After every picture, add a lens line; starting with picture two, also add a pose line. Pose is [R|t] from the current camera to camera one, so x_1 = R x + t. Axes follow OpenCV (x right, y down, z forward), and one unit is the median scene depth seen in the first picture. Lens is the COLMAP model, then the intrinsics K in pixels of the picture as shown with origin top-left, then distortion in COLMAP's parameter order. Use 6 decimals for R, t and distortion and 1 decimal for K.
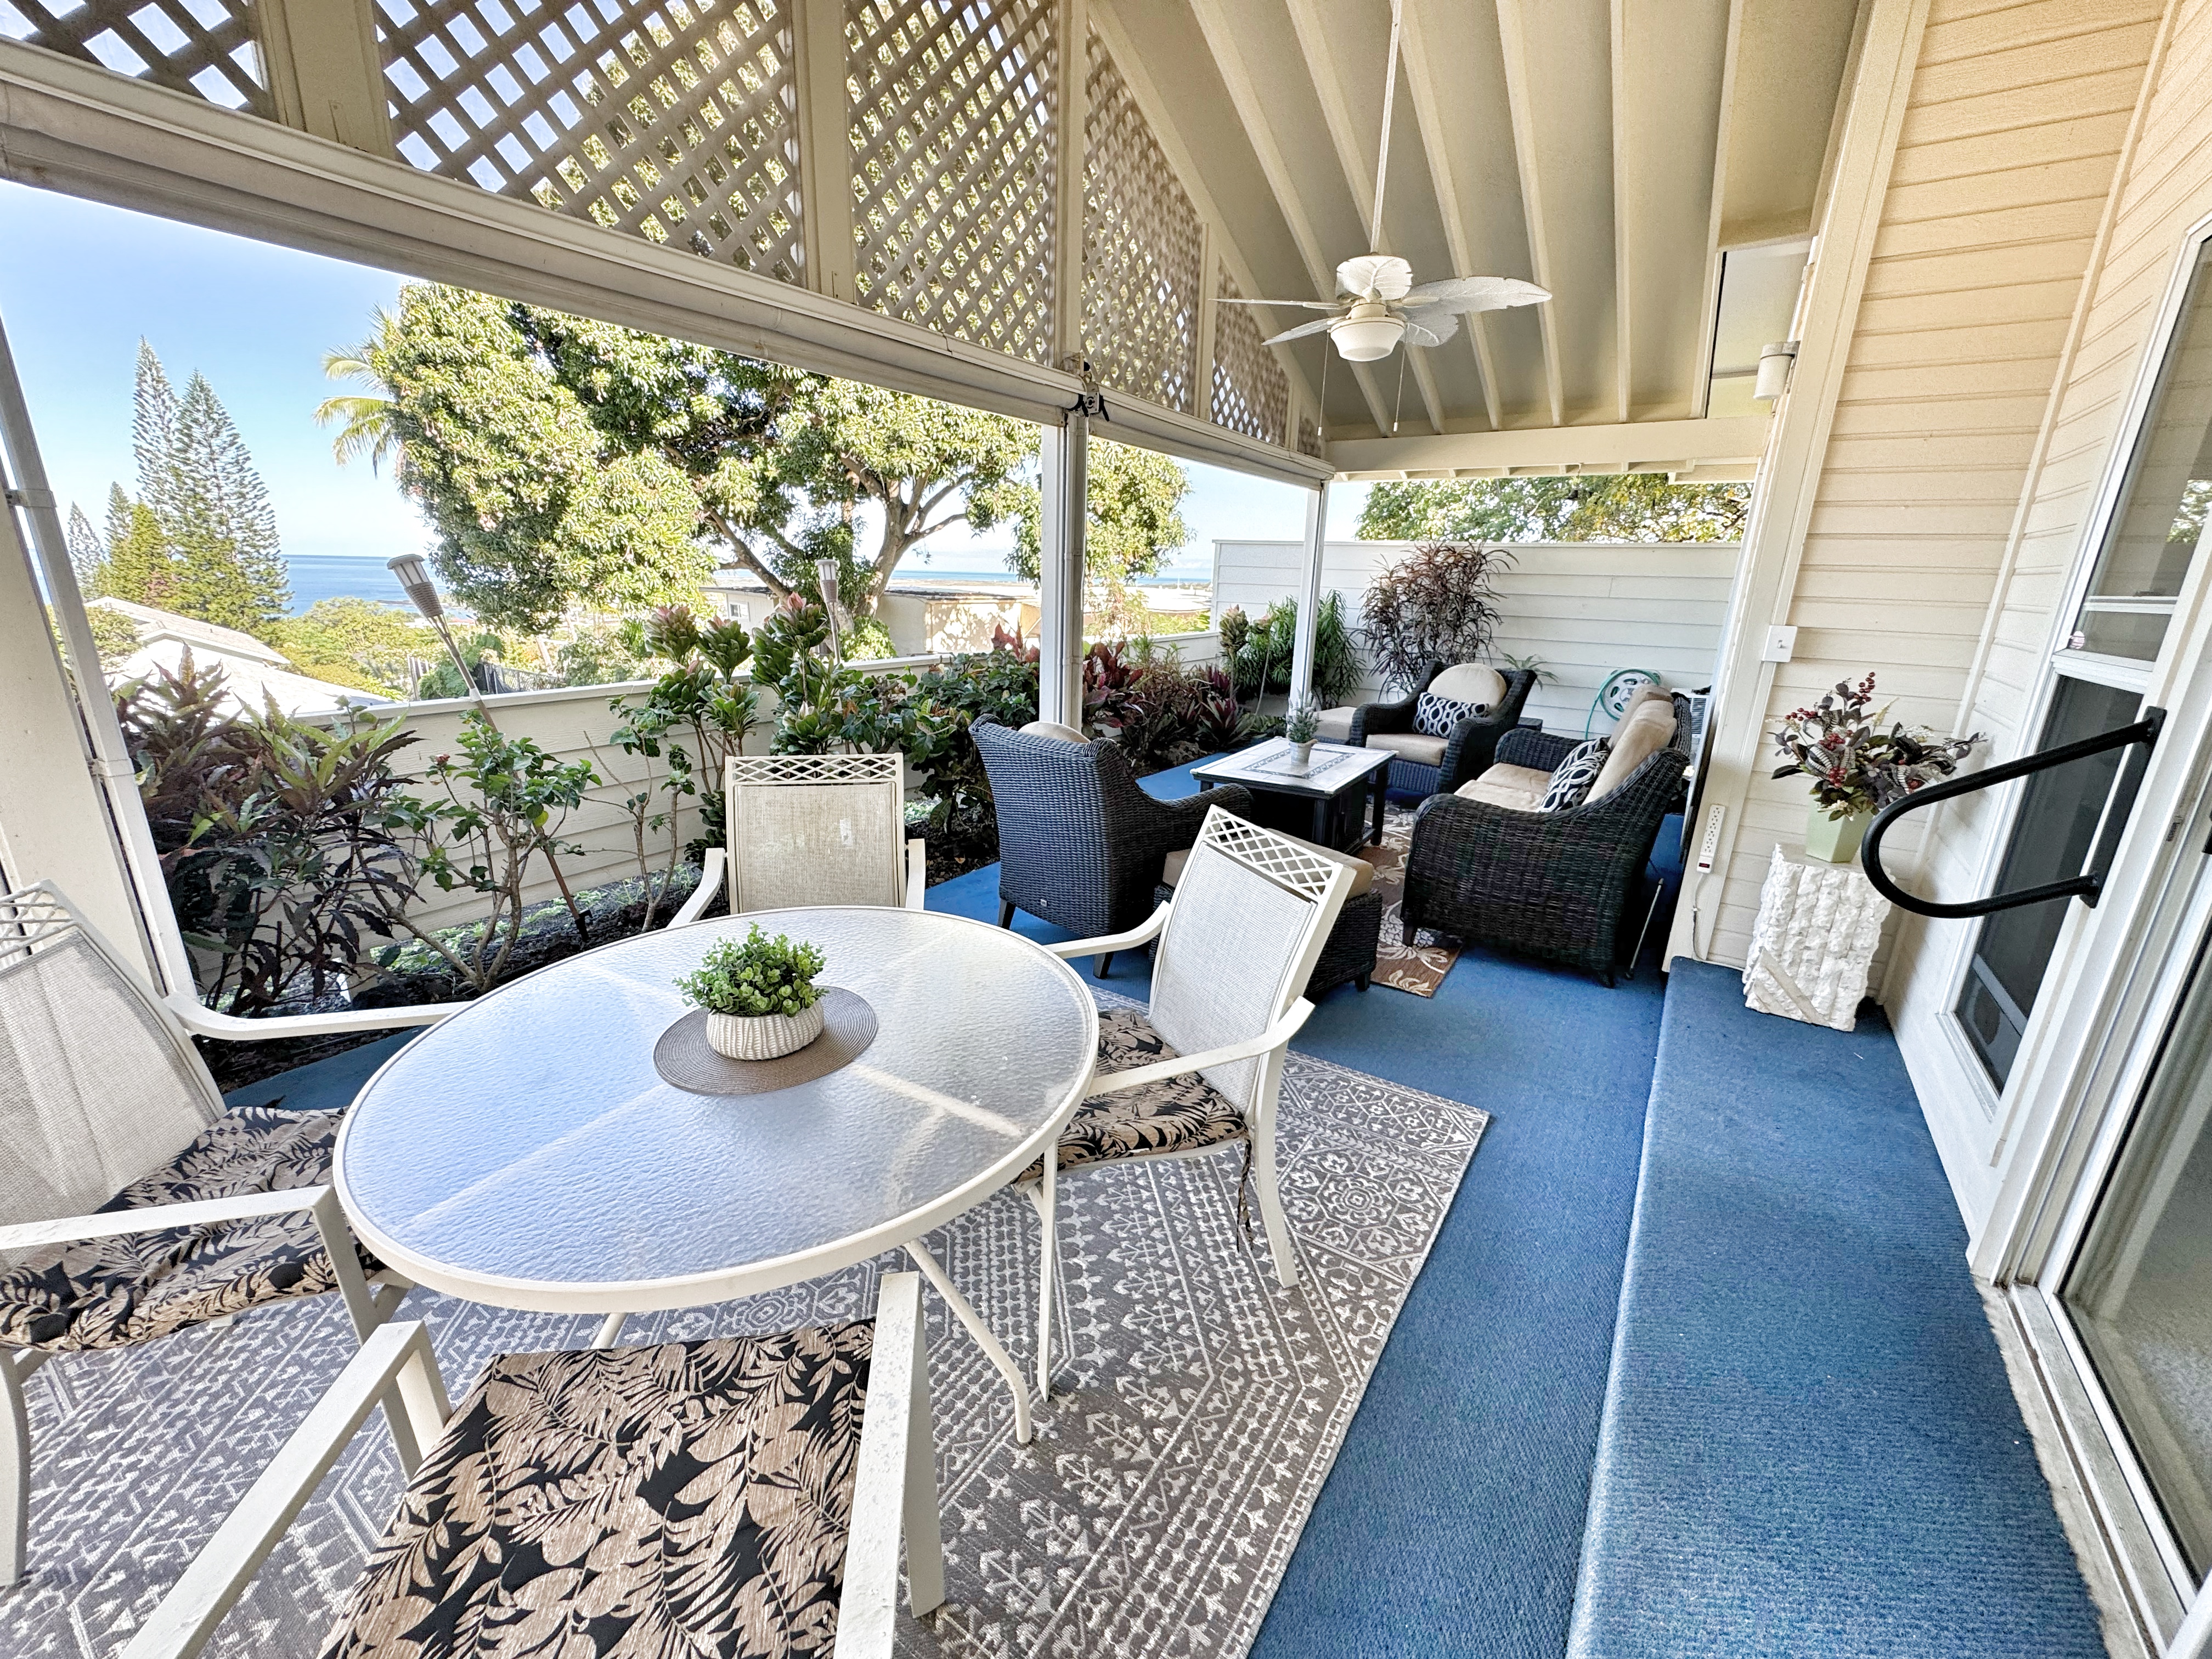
lens RADIAL K [[882.6, 0, 1104.8], [0, 882.6, 828.1], [0, 0, 1]] dist [-0.003151, 0.000332]
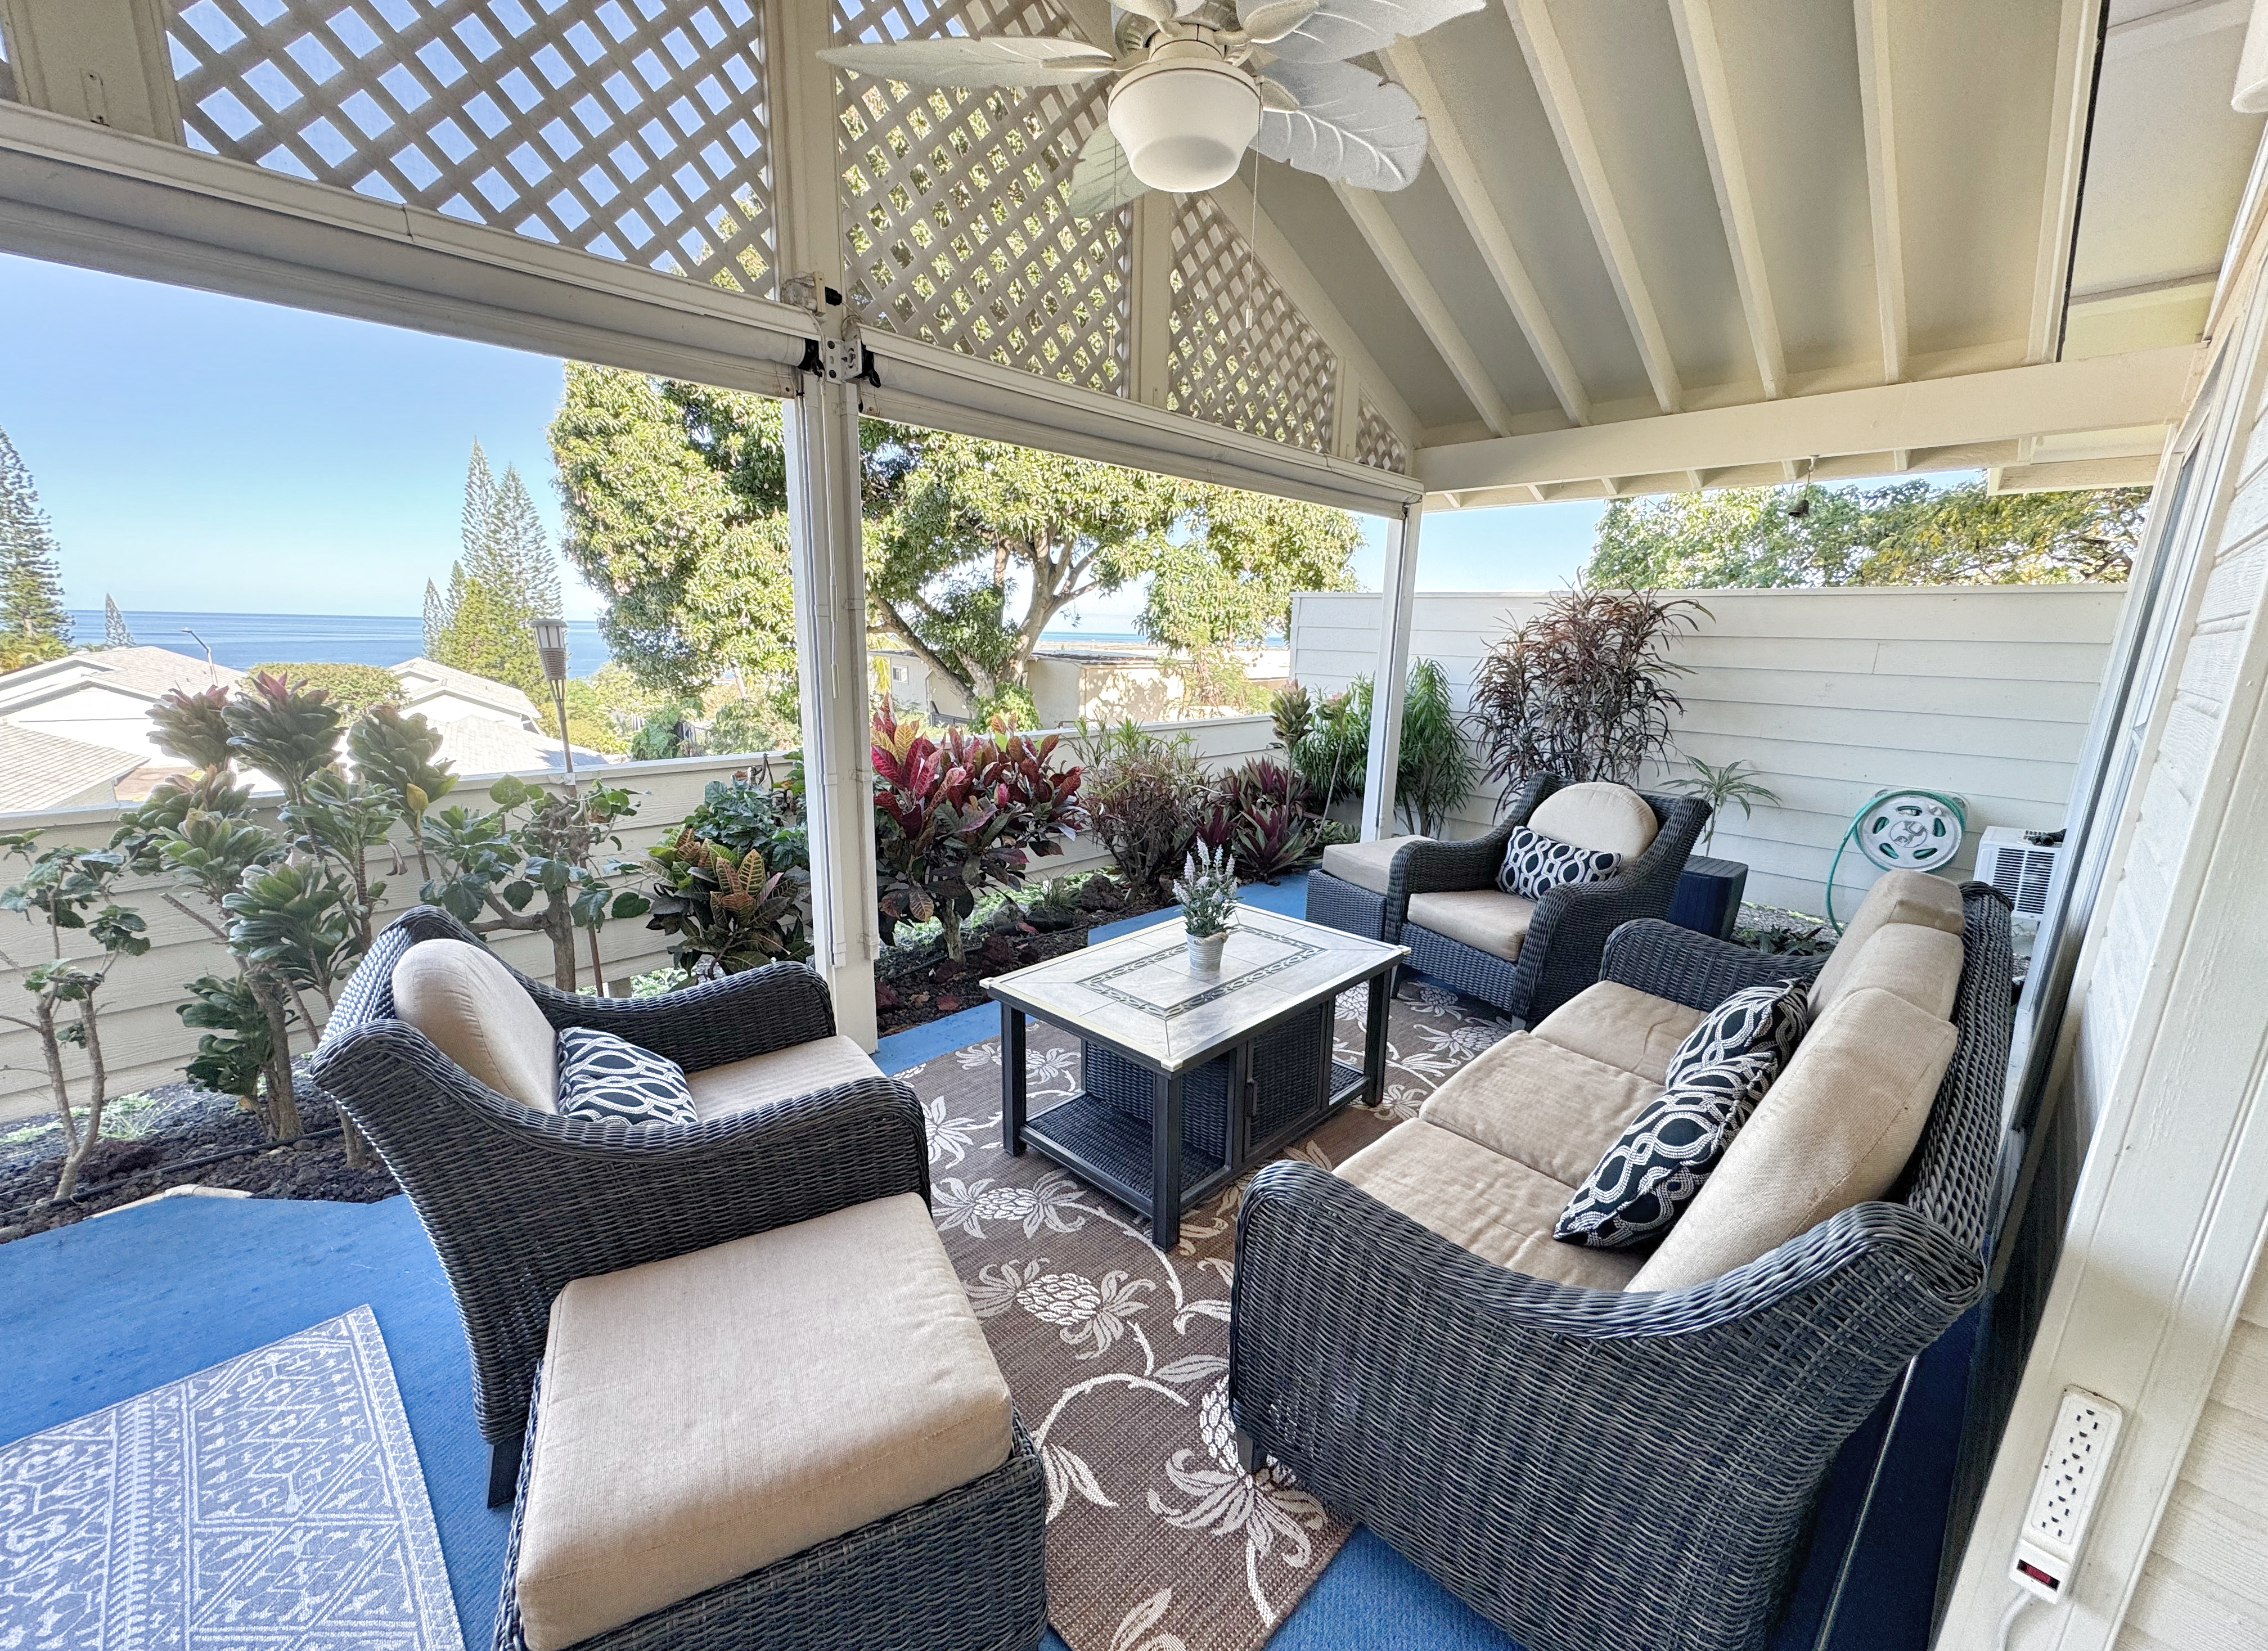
lens RADIAL K [[905.3, 0, 1131.5], [0, 905.3, 849.3], [0, 0, 1]] dist [-0.001227, -0.000285]
pose [[0.979422, 0.044200, -0.196925, 0.084363], [-0.053989, 0.997544, -0.044618, -0.035942], [0.194469, 0.054332, 0.979403, 0.123402]]
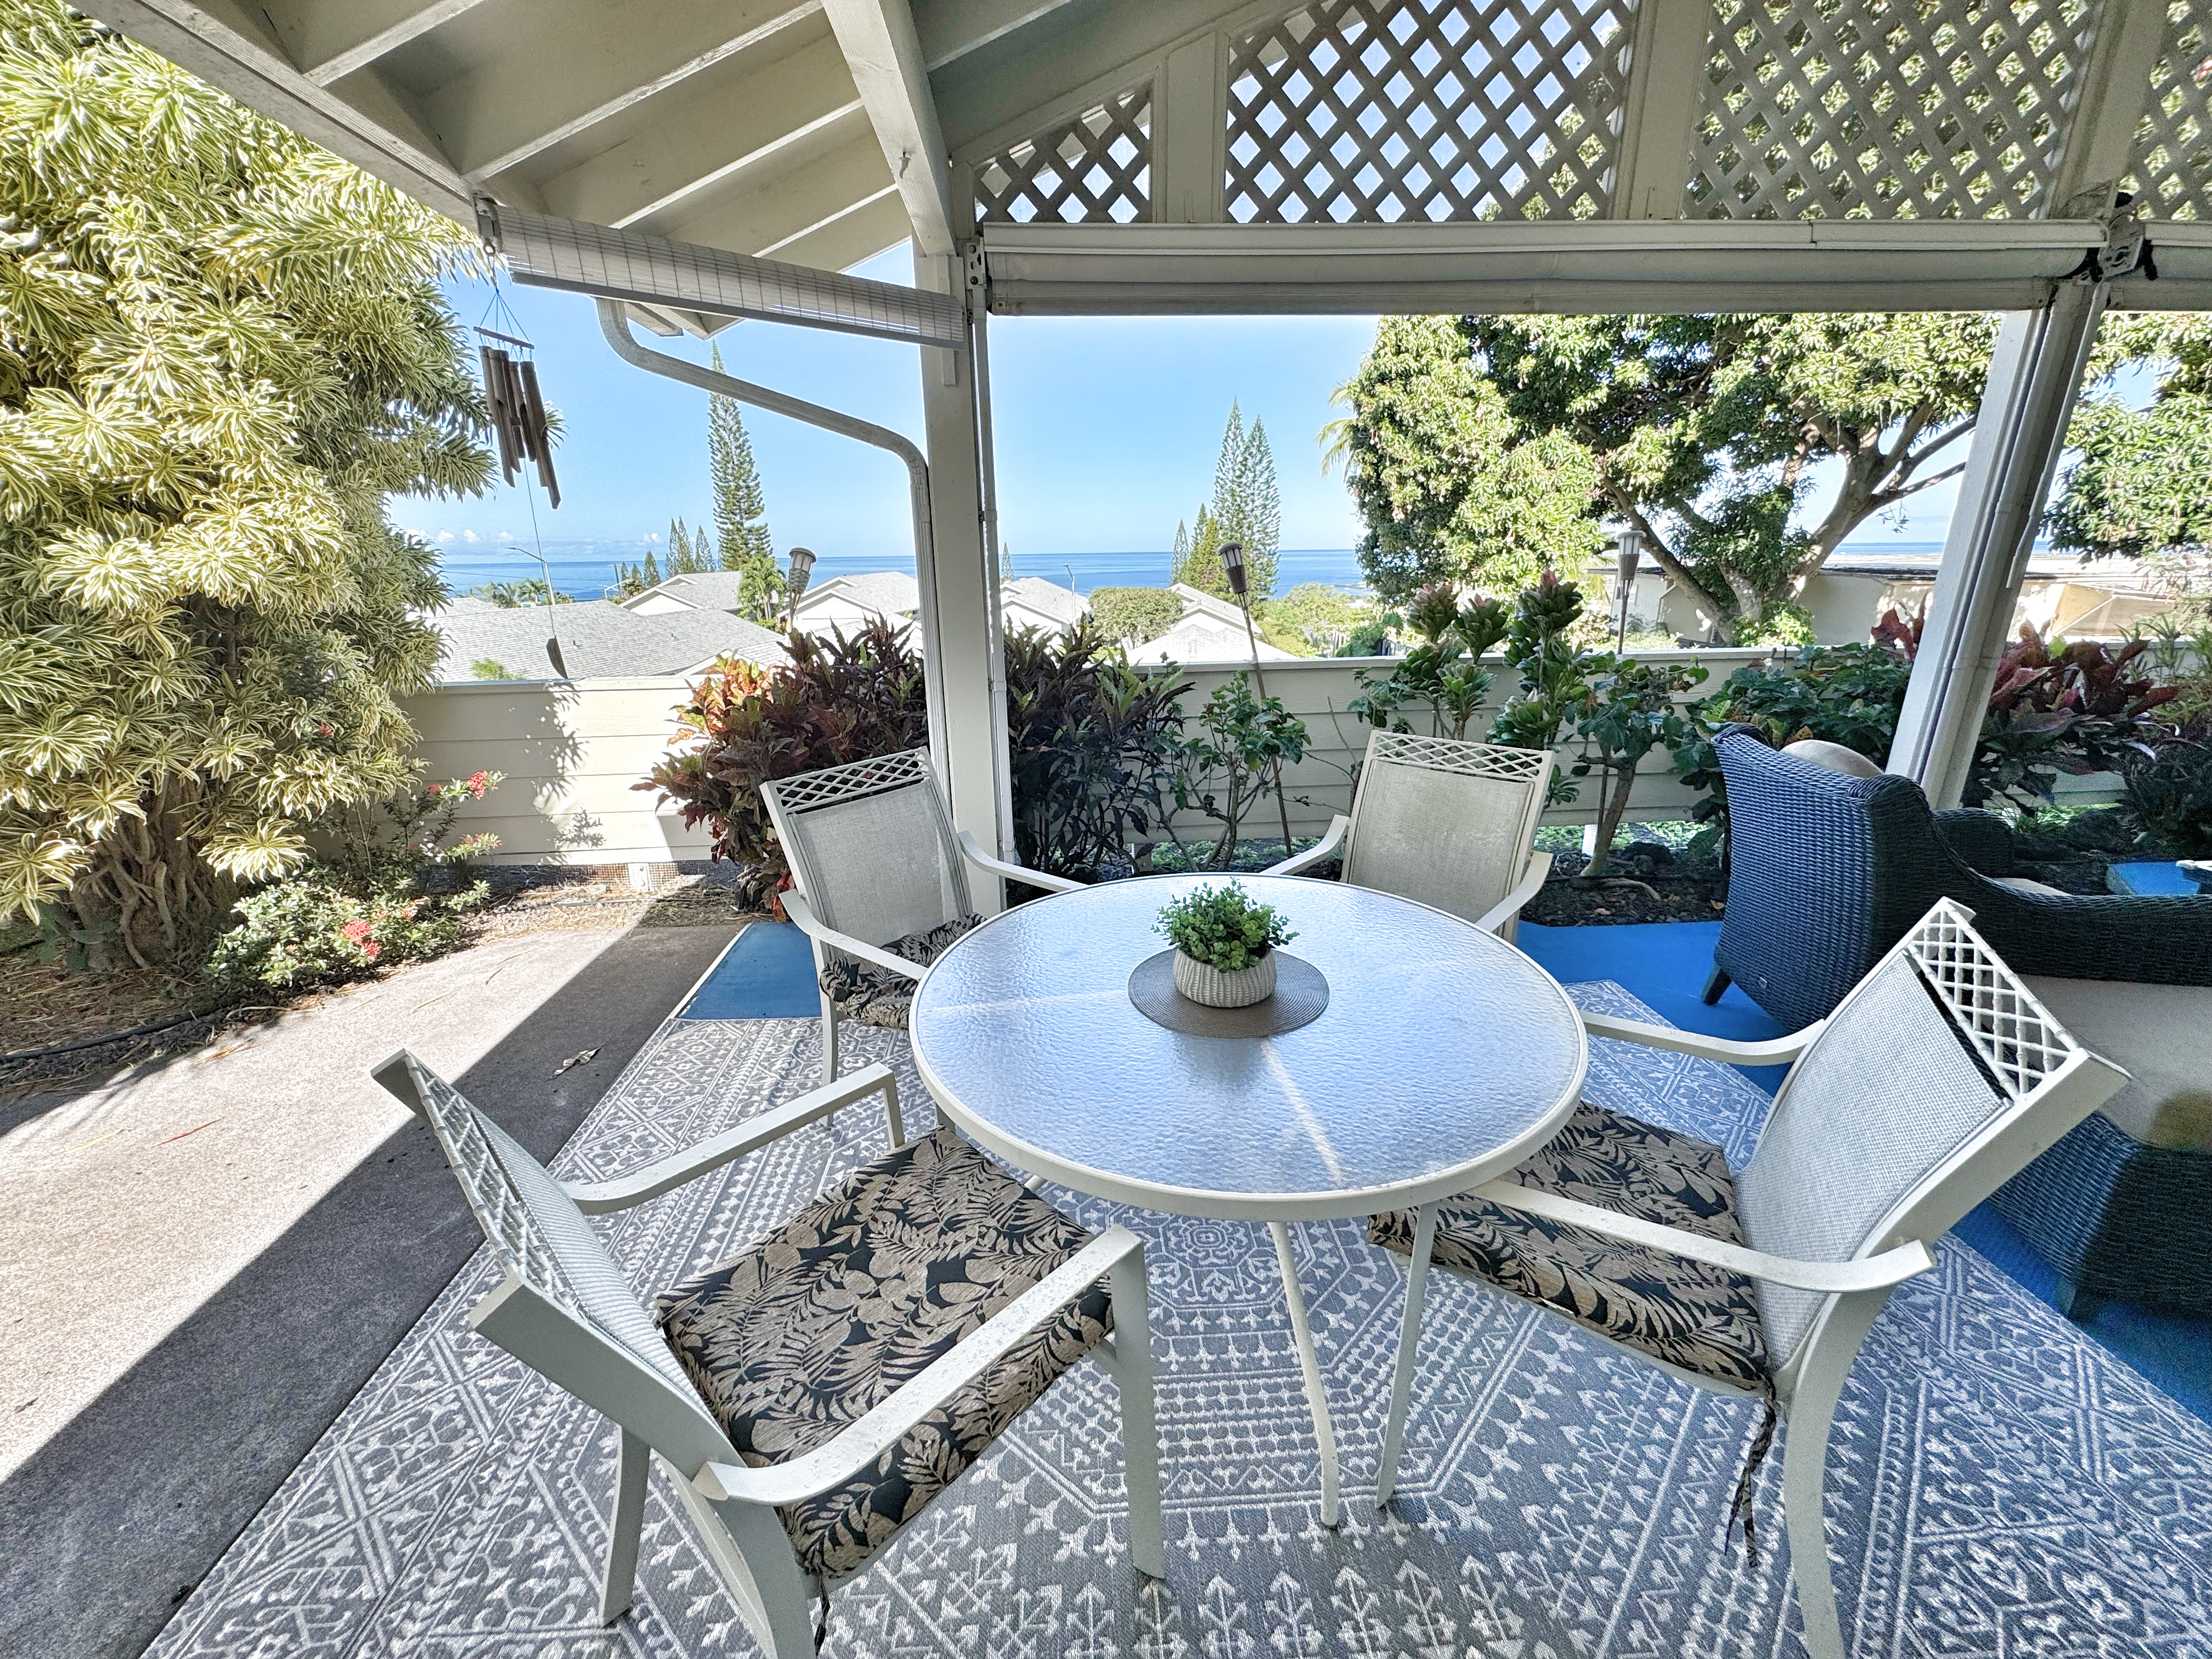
lens RADIAL K [[882.6, 0, 1104.8], [0, 882.6, 828.1], [0, 0, 1]] dist [-0.003151, 0.000332]
pose [[0.605324, 0.205727, -0.768933, 0.031010], [-0.192127, 0.975223, 0.109673, -0.003806], [0.772444, 0.081345, 0.629852, 0.021318]]
